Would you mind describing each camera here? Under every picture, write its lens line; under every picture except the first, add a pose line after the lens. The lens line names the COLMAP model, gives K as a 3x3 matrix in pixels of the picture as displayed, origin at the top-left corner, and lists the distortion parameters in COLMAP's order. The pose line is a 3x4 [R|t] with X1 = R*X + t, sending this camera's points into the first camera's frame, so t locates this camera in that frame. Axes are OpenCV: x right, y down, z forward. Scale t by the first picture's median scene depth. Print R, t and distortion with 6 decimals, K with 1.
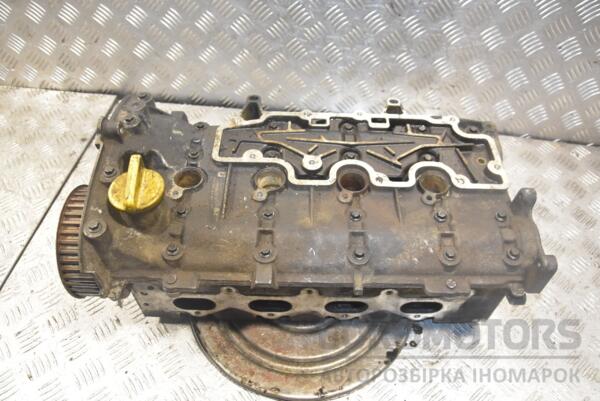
lens RADIAL K [[471.9, 0, 300.0], [0, 471.9, 200.5], [0, 0, 1]] dist [-0.171055, 0.109248]
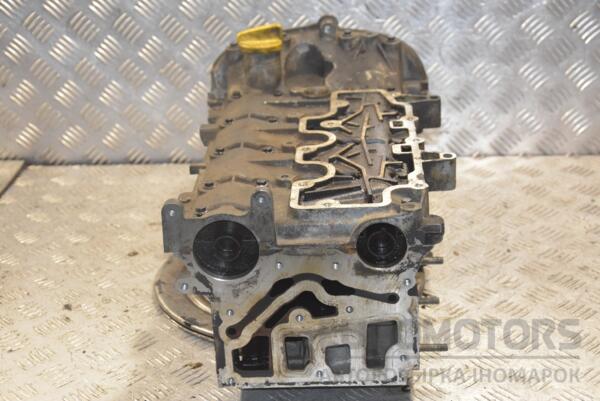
lens RADIAL K [[1035.2, 0, 301.3], [0, 1035.2, 187.2], [0, 0, 1]] dist [0.191954, 0.347795]
pose [[0.995945, -0.078836, 0.043340, -0.037221], [0.089798, 0.900396, -0.425703, 0.693858], [-0.005463, 0.427869, 0.903824, -0.634119]]
